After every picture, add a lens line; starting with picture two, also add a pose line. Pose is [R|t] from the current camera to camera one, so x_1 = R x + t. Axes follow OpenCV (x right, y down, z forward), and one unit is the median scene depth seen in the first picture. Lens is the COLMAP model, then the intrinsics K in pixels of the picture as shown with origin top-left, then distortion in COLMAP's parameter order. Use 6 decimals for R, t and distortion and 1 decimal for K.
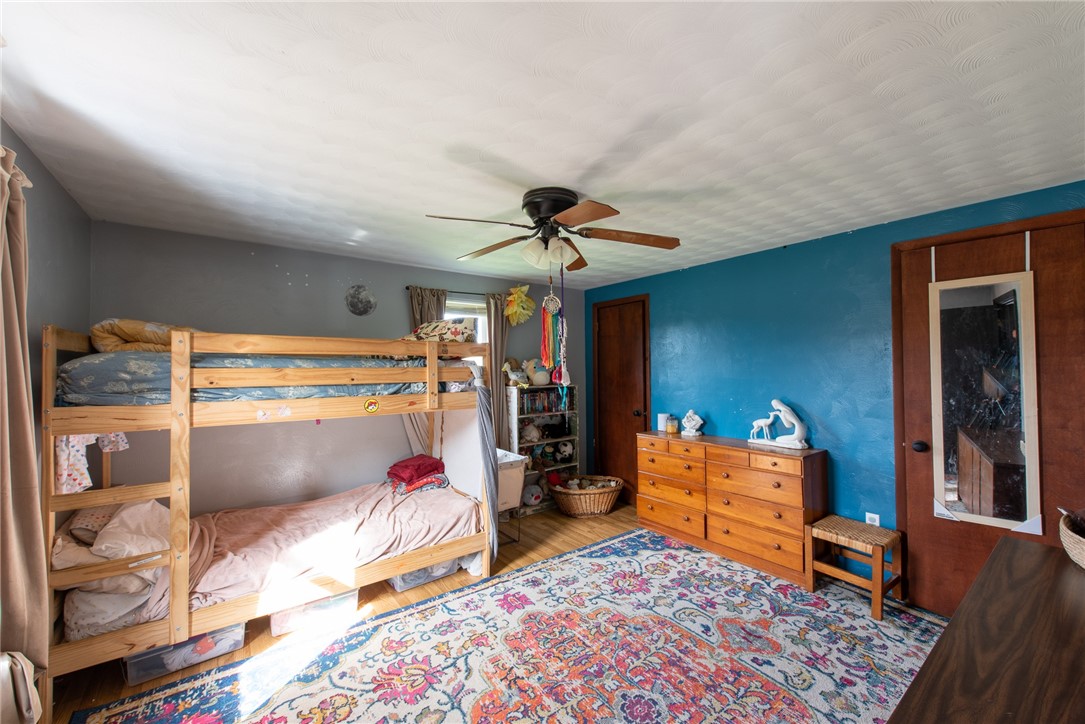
lens RADIAL K [[420.4, 0, 545.9], [0, 420.4, 365.8], [0, 0, 1]] dist [0.008720, -0.003441]
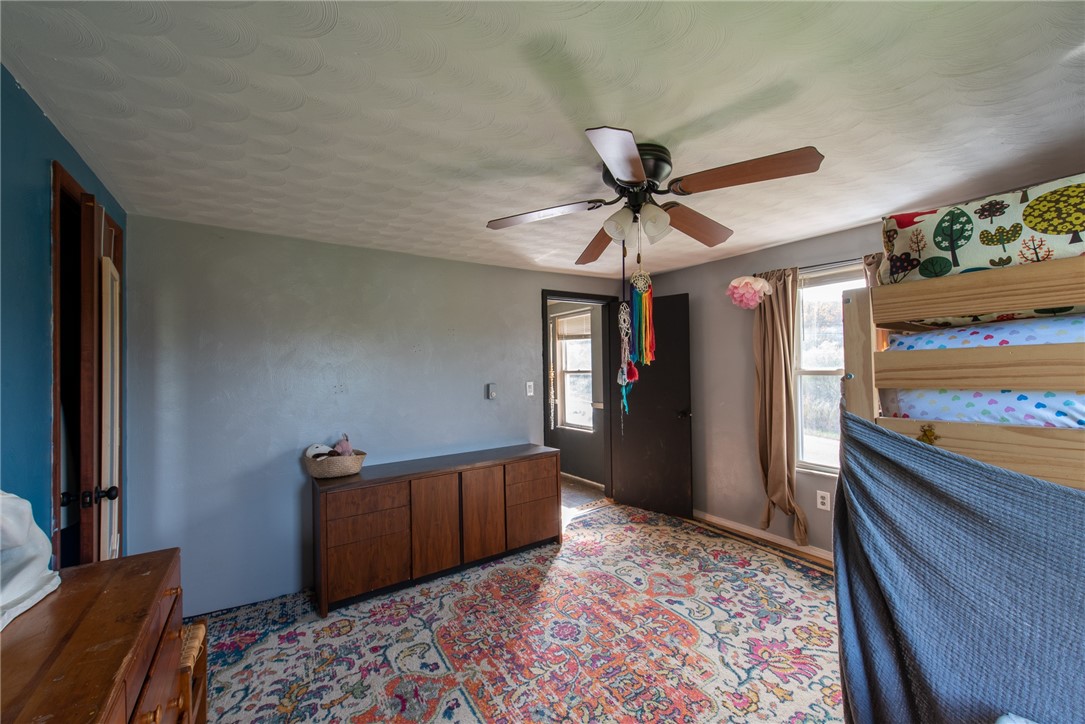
lens RADIAL K [[420.4, 0, 545.9], [0, 420.4, 365.8], [0, 0, 1]] dist [0.008720, -0.003441]
pose [[-0.998582, 0.026367, 0.046246, 0.177453], [0.025489, 0.999485, -0.019485, 0.022285], [-0.046736, -0.018278, -0.998740, 2.016242]]
